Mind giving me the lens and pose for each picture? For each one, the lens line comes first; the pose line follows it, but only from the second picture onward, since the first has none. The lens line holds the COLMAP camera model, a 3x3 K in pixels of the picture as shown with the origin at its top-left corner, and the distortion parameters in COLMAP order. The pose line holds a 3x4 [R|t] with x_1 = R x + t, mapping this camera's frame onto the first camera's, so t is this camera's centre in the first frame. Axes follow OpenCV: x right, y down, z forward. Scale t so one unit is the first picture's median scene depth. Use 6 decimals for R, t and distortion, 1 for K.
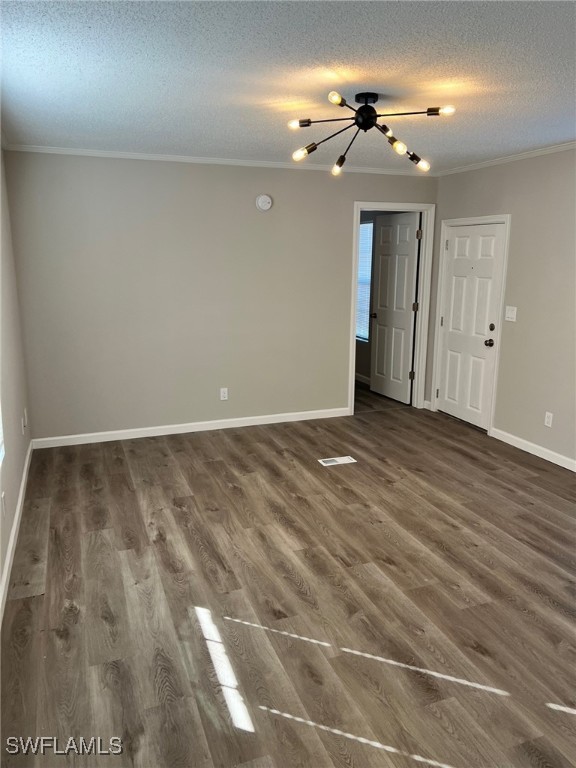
lens RADIAL K [[576.9, 0, 288.4], [0, 576.9, 383.2], [0, 0, 1]] dist [-0.003508, -0.005279]
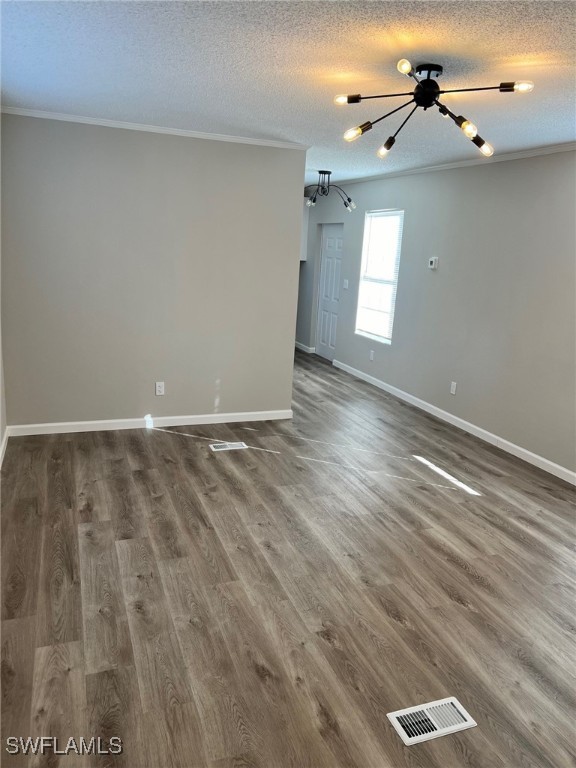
lens RADIAL K [[576.9, 0, 288.2], [0, 576.9, 384.1], [0, 0, 1]] dist [-0.003508, -0.005279]
pose [[-0.998368, -0.054302, -0.017659, 0.276754], [-0.056526, 0.896093, 0.440252, -0.361986], [-0.008083, 0.440532, -0.897701, 1.641802]]
